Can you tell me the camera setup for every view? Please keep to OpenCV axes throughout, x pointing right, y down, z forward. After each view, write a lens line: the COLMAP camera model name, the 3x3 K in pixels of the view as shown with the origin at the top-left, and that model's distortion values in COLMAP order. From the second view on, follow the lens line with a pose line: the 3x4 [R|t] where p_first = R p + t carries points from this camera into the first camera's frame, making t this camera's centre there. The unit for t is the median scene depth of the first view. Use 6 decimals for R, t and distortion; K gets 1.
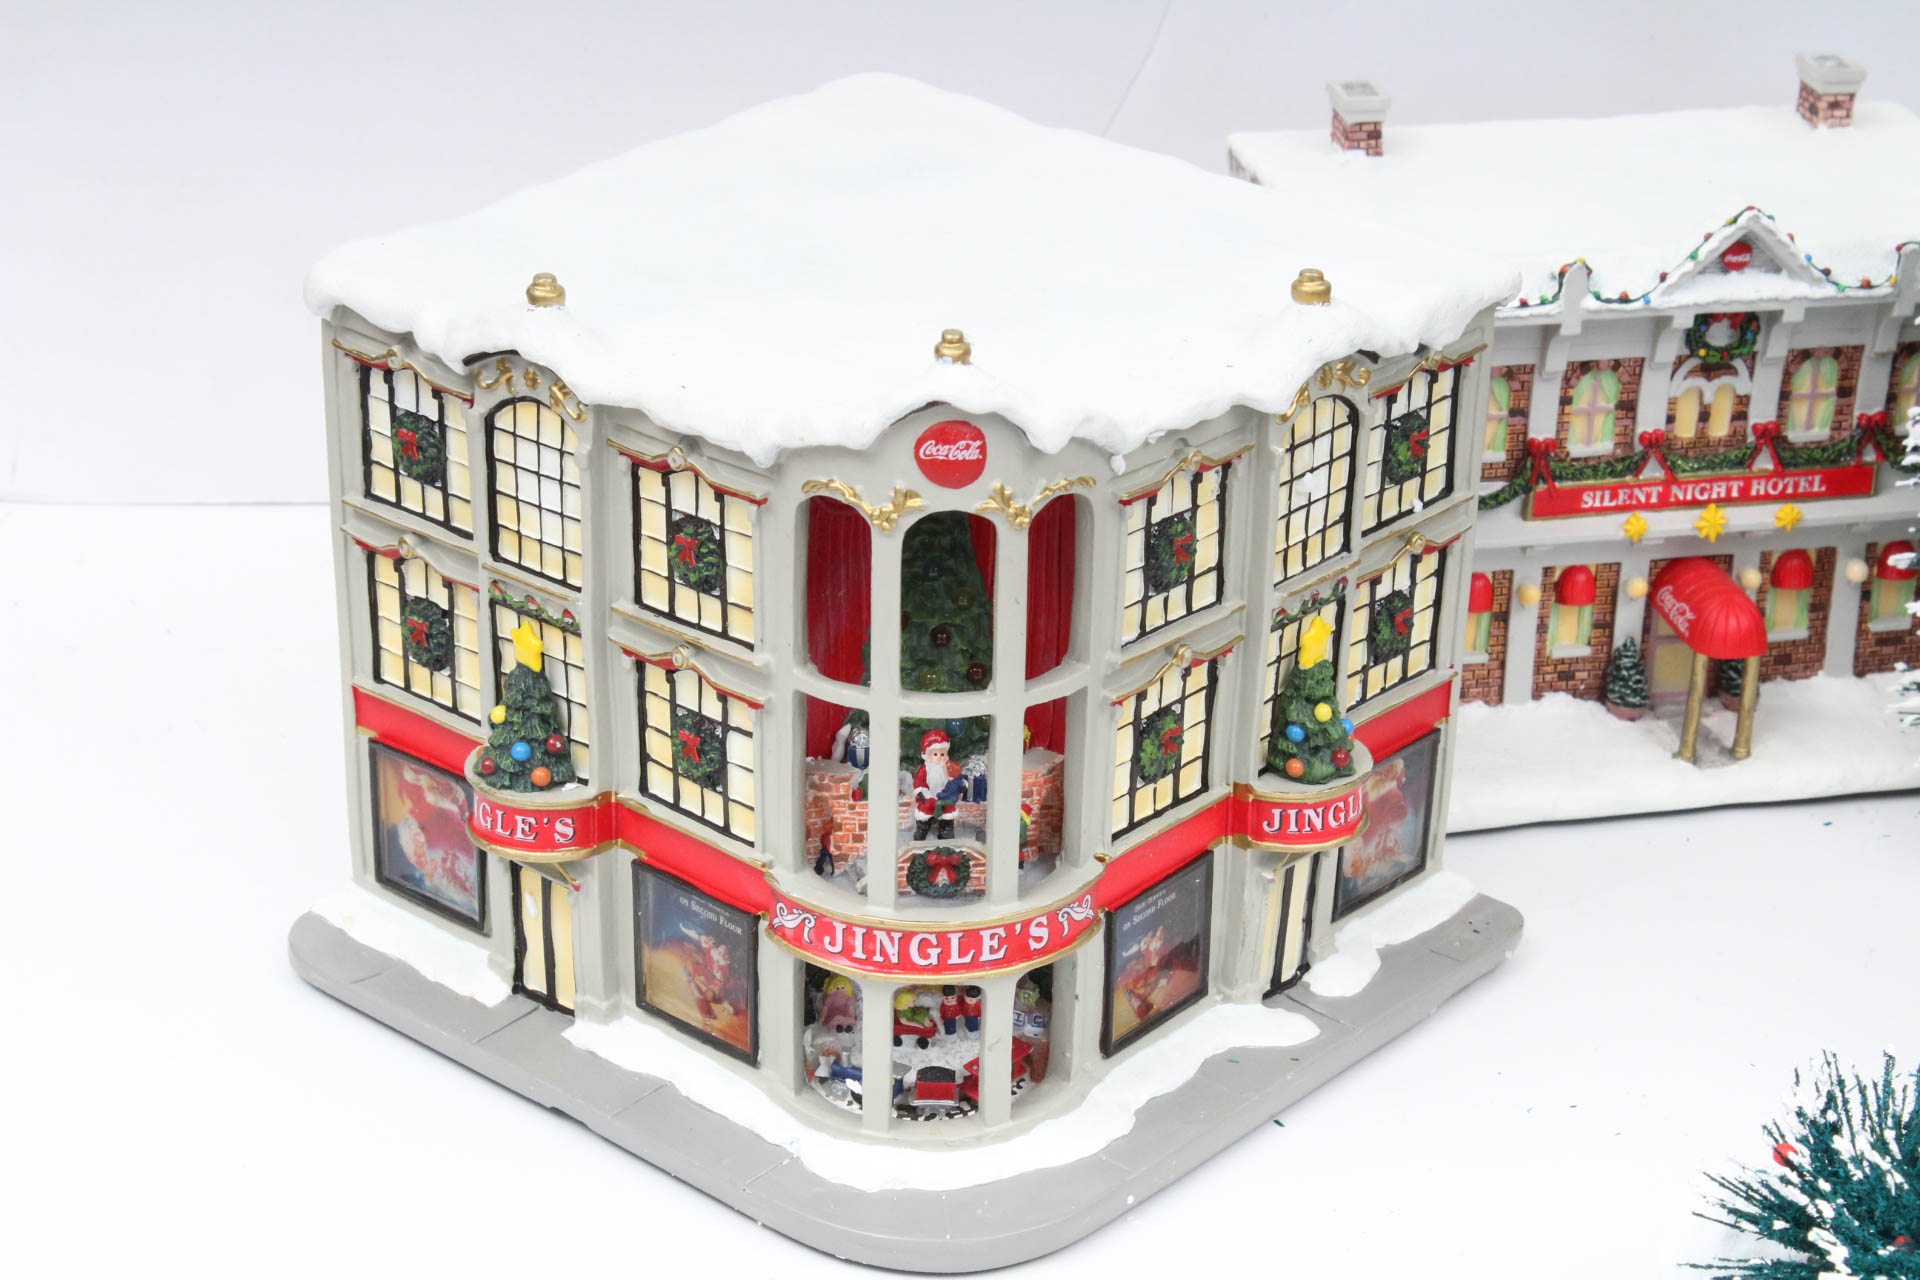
lens RADIAL K [[4400.3, 0, 967.5], [0, 4400.3, 641.1], [0, 0, 1]] dist [0.080363, 0.000000]
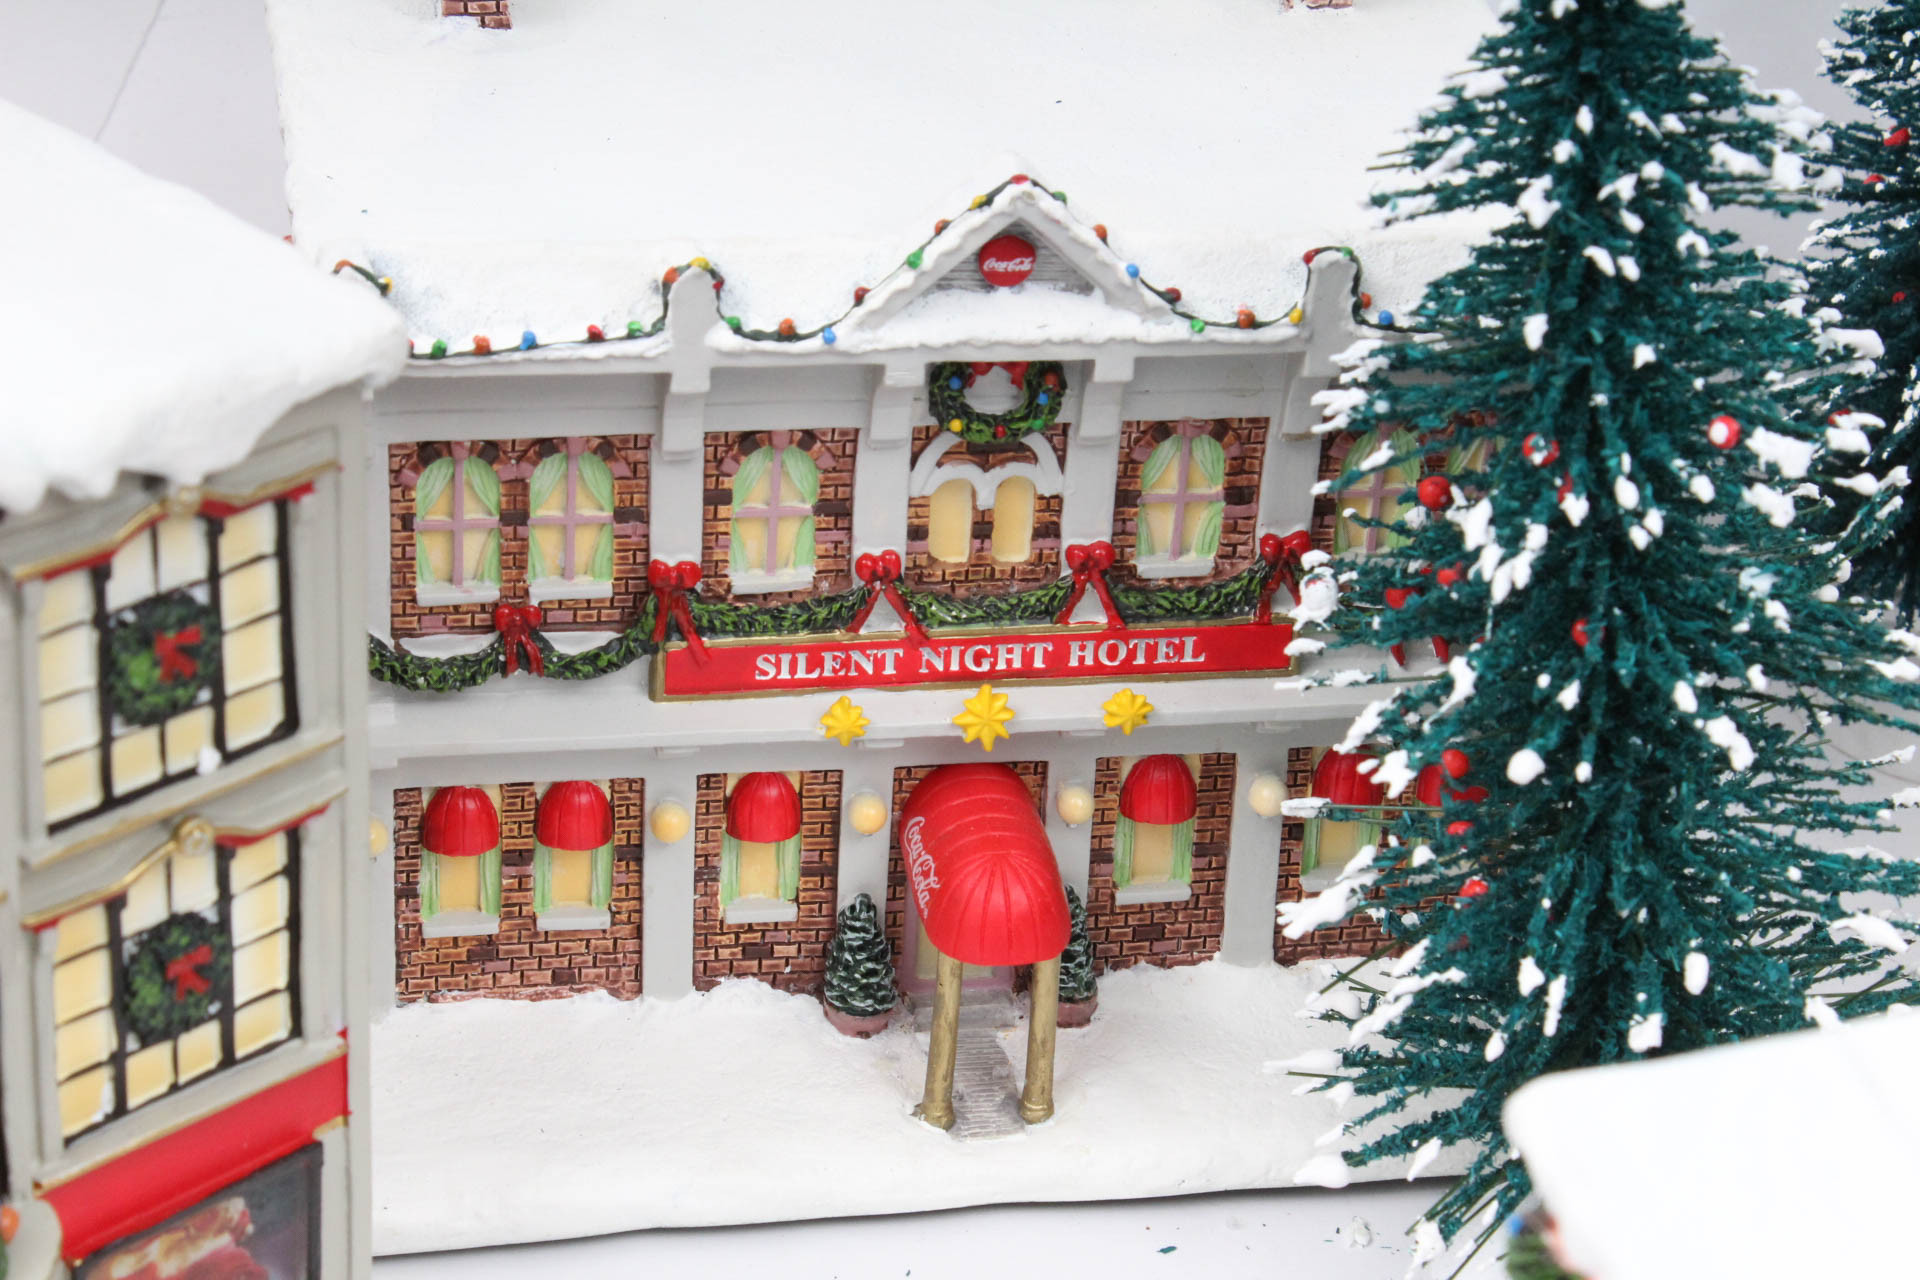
lens RADIAL K [[4400.3, 0, 960.4], [0, 4400.3, 638.8], [0, 0, 1]] dist [0.080363, 0.000000]
pose [[0.997080, 0.050208, -0.057537, 0.198942], [-0.045817, 0.996113, 0.075234, -0.079877], [0.061090, -0.072378, 0.995505, 0.440389]]
